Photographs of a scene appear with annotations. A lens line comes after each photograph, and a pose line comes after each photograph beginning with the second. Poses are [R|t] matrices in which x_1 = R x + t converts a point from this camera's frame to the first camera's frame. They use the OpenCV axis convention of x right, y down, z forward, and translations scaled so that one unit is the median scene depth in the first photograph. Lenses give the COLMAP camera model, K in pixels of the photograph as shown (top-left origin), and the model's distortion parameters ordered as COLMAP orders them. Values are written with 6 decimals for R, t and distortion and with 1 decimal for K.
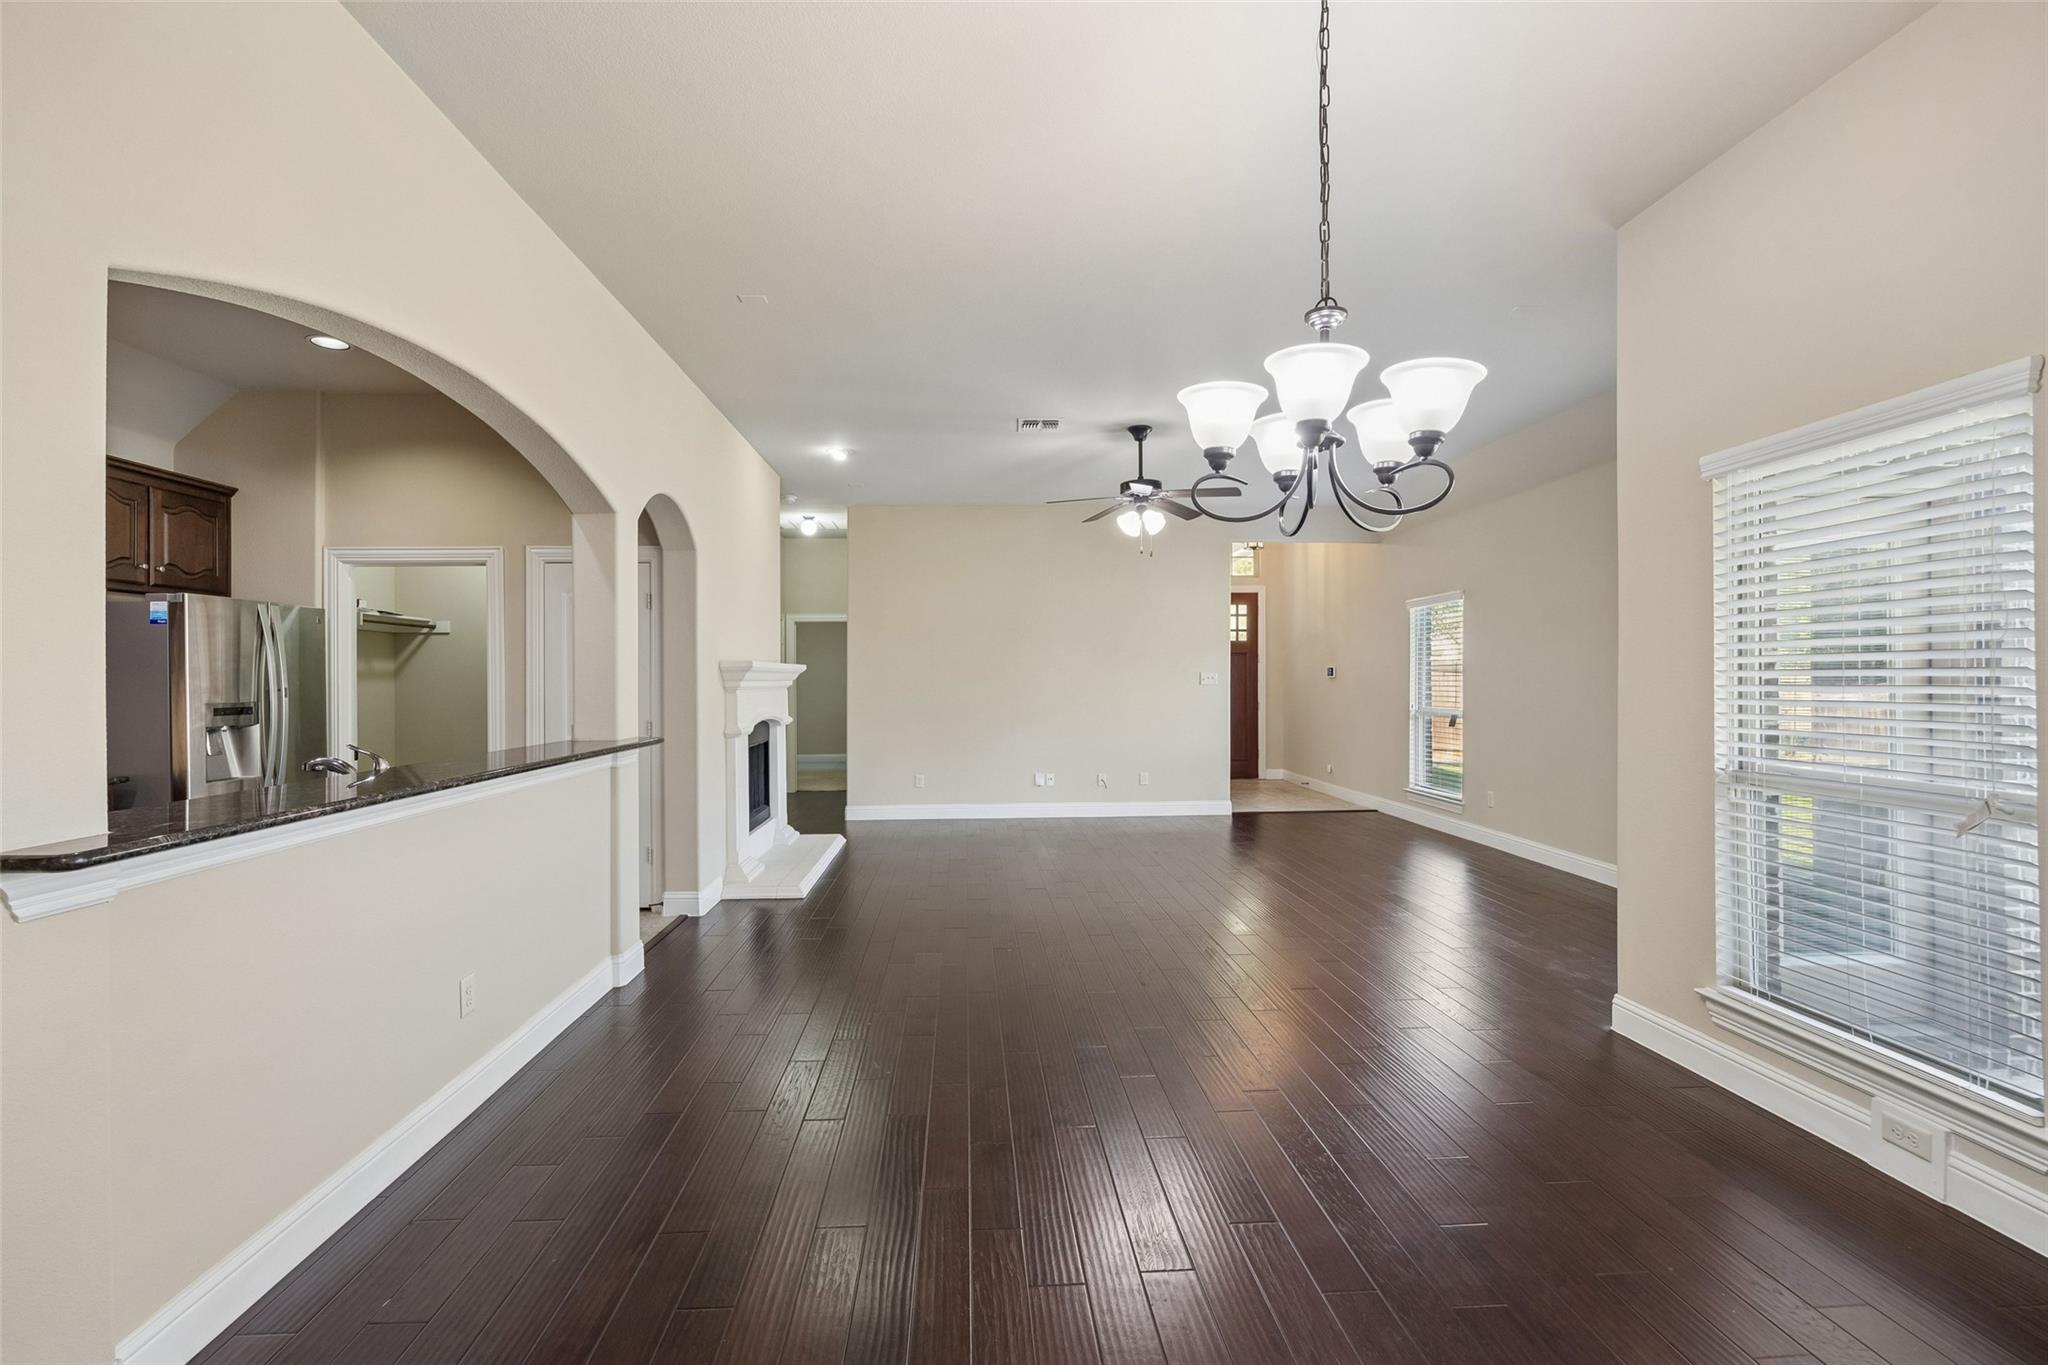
lens RADIAL K [[872.4, 0, 1024.0], [0, 872.4, 682.5], [0, 0, 1]] dist [0.000580, -0.000024]
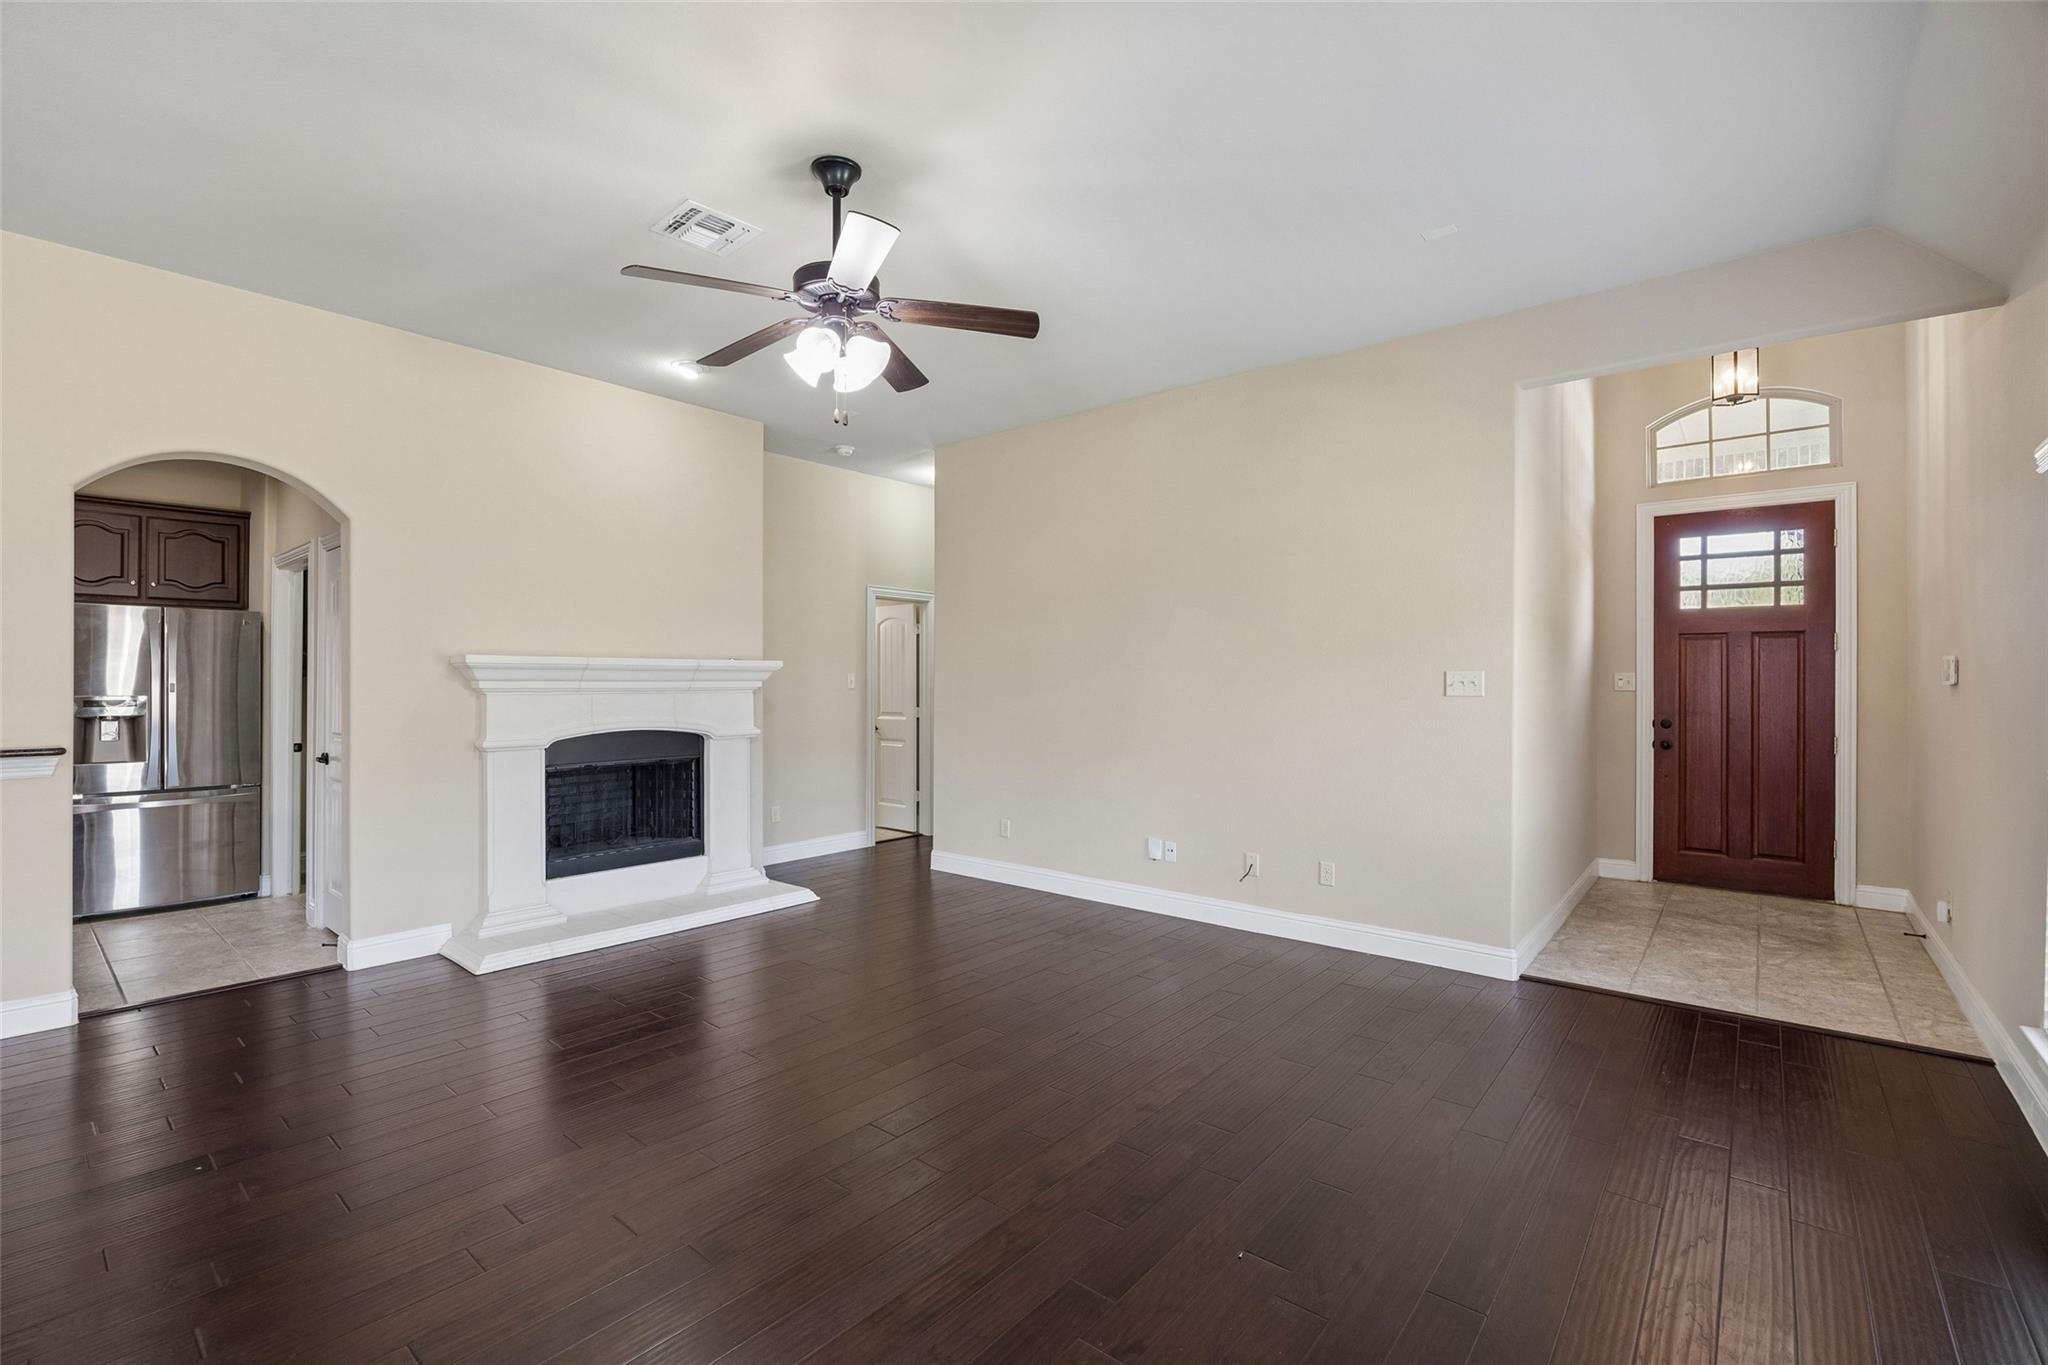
lens RADIAL K [[893.4, 0, 1024.0], [0, 893.4, 682.5], [0, 0, 1]] dist [-0.003190, 0.000355]
pose [[0.730275, 0.004594, -0.683138, 0.371922], [-0.009073, 0.999954, -0.002974, -0.000836], [0.683093, 0.008370, 0.730283, 0.486373]]
